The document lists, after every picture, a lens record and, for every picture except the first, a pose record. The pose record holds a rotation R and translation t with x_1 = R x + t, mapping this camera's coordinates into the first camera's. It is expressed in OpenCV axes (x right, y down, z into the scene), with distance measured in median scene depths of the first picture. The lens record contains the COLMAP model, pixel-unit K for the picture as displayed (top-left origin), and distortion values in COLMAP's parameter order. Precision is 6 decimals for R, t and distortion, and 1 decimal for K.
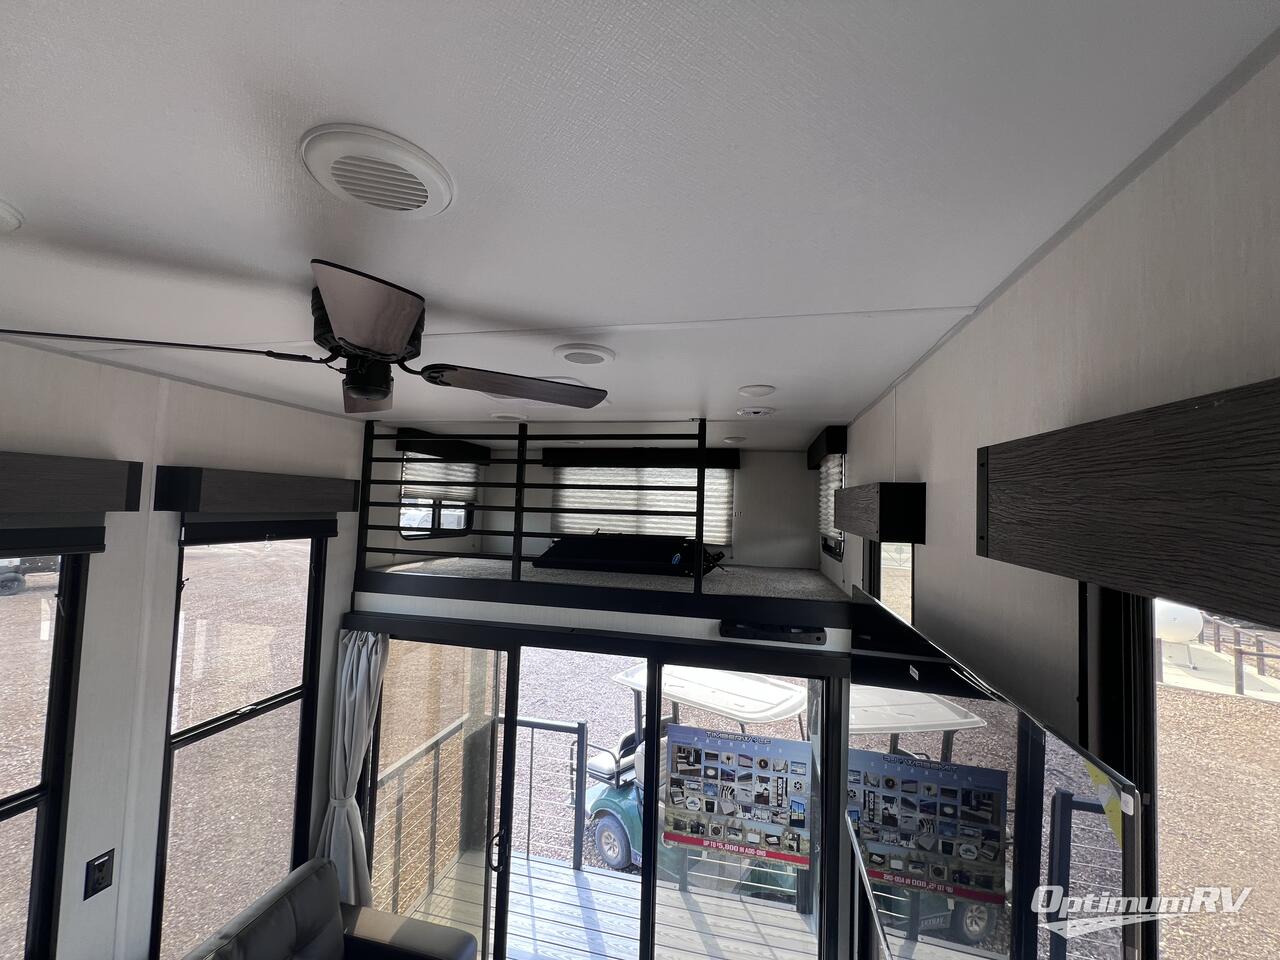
lens RADIAL K [[512.4, 0, 640.0], [0, 512.4, 480.0], [0, 0, 1]] dist [-0.001856, 0.000091]
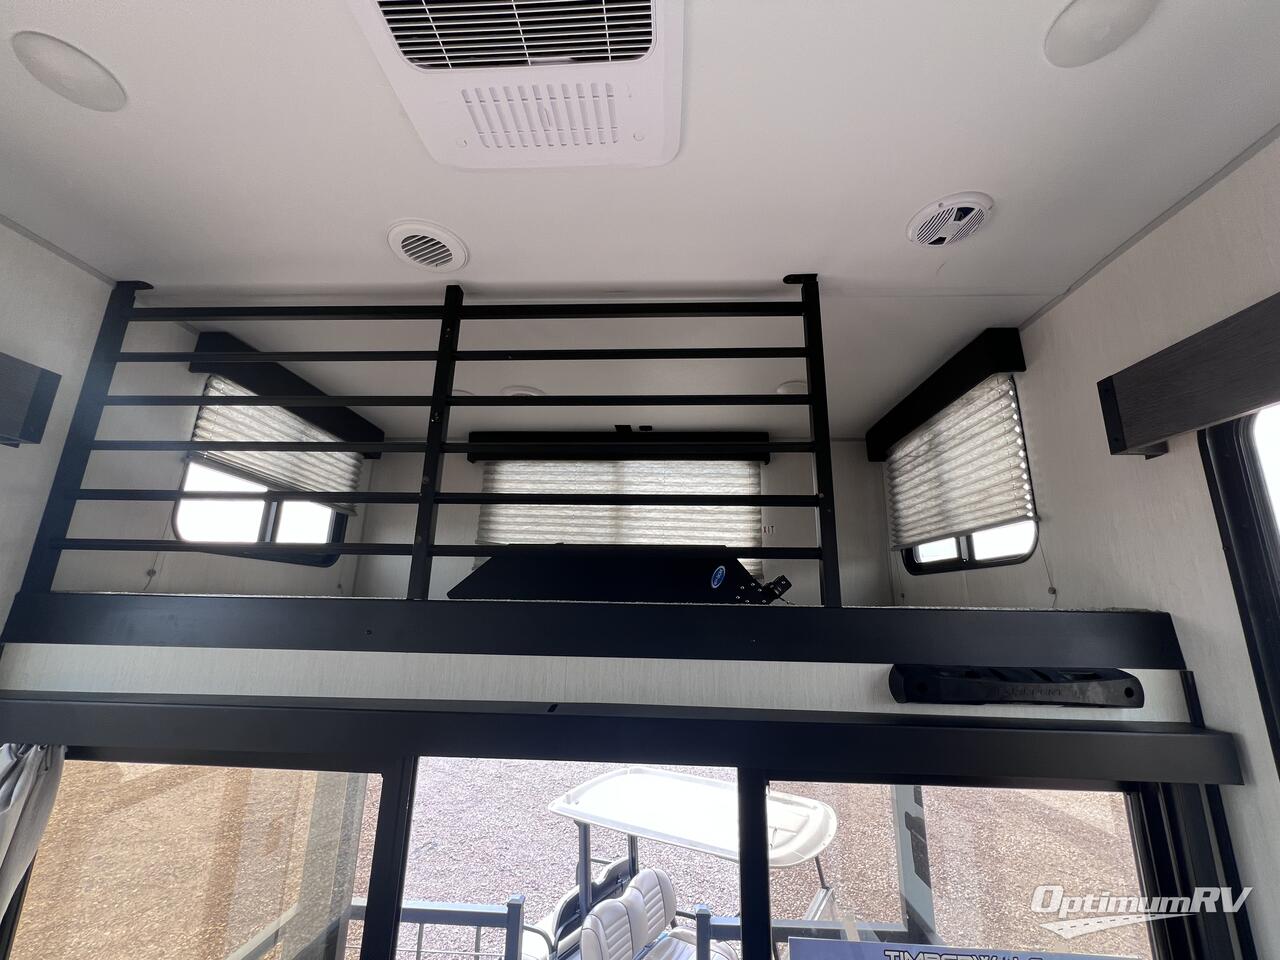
lens RADIAL K [[512.4, 0, 640.0], [0, 512.4, 480.0], [0, 0, 1]] dist [-0.001856, 0.000091]
pose [[0.984675, 0.029124, 0.171949, -0.120499], [0.002269, 0.983735, -0.179611, 0.161285], [-0.174384, 0.177248, 0.968594, 0.476255]]
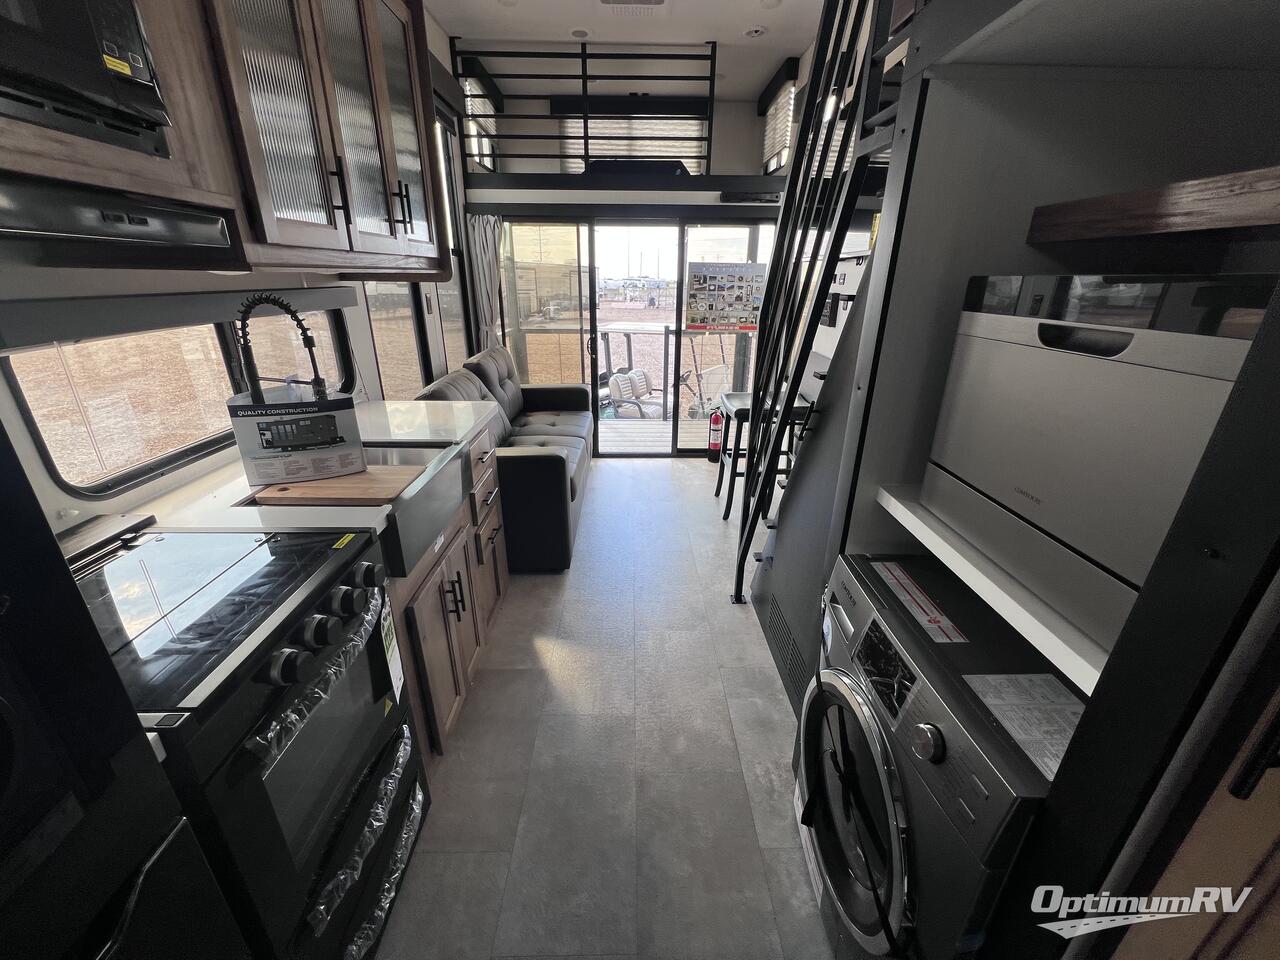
lens RADIAL K [[512.4, 0, 640.0], [0, 512.4, 480.0], [0, 0, 1]] dist [-0.001856, 0.000091]
pose [[0.971419, -0.111807, 0.209391, -0.467469], [0.011817, 0.903808, 0.427775, 0.339054], [-0.237078, -0.413075, 0.879297, -0.672299]]
